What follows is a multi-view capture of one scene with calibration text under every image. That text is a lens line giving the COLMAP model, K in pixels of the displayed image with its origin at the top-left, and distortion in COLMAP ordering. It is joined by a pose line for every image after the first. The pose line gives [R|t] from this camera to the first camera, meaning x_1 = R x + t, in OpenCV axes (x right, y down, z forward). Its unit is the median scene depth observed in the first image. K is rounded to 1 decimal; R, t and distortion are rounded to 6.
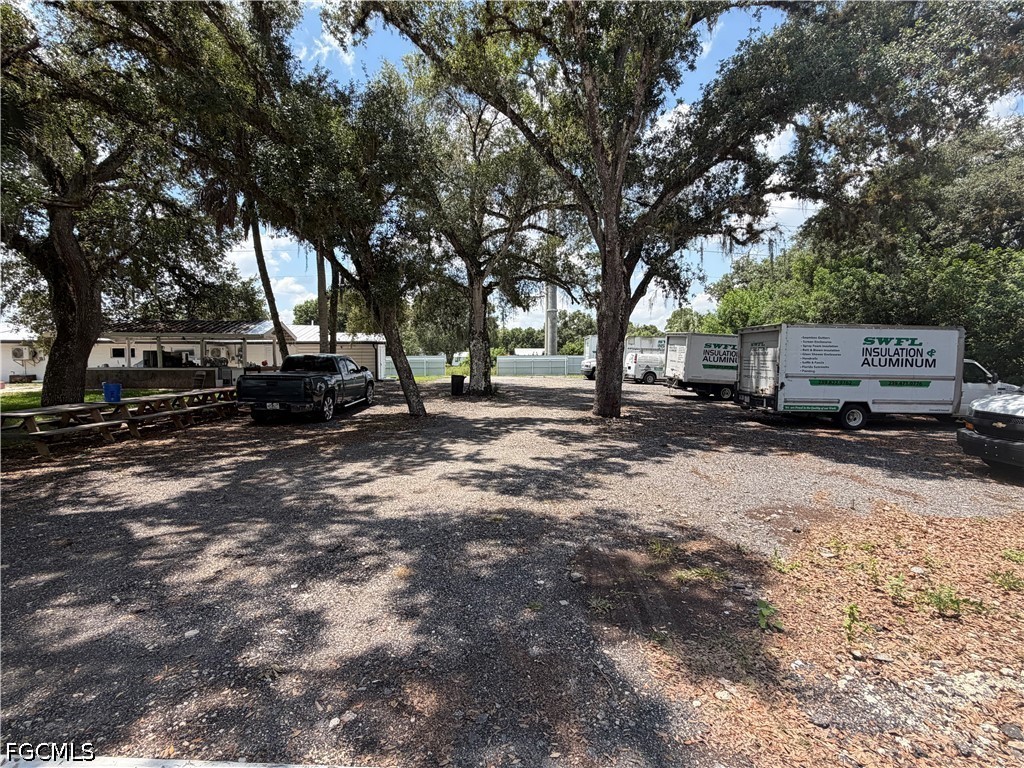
lens RADIAL K [[485.2, 0, 510.5], [0, 485.2, 385.3], [0, 0, 1]] dist [0.000876, 0.000190]
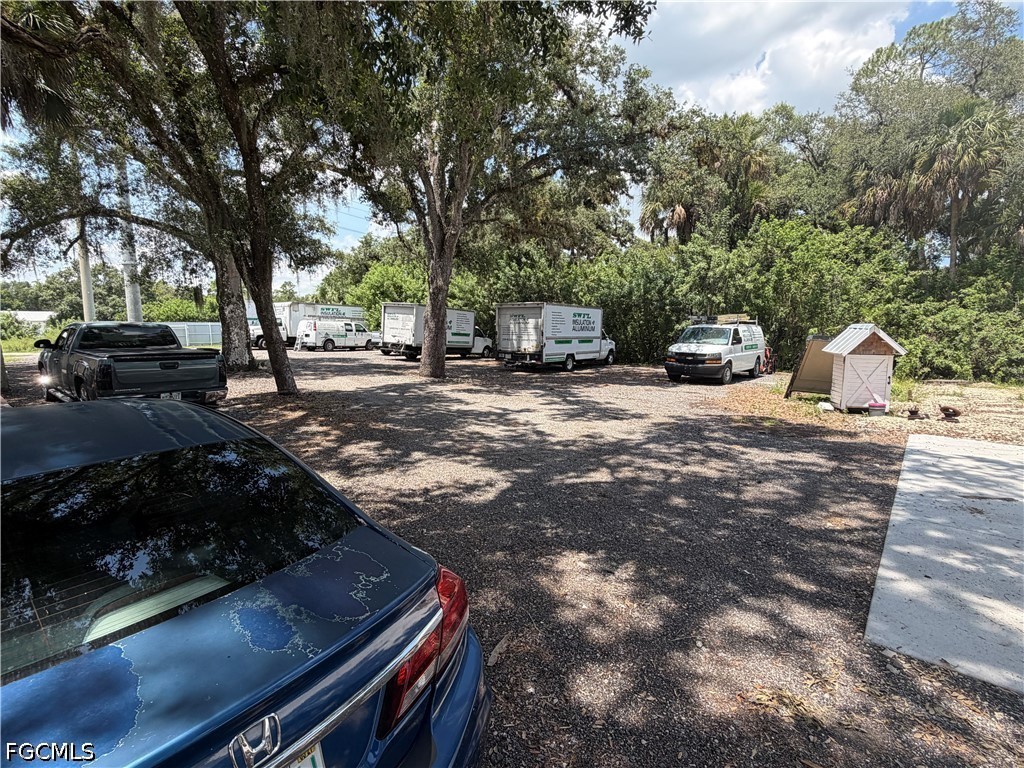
lens RADIAL K [[485.2, 0, 508.4], [0, 485.2, 382.2], [0, 0, 1]] dist [0.000876, 0.000190]
pose [[0.633826, -0.093151, 0.767846, -1.474570], [0.044854, 0.995478, 0.083742, -0.034088], [-0.772174, -0.018637, 0.635137, 0.349534]]
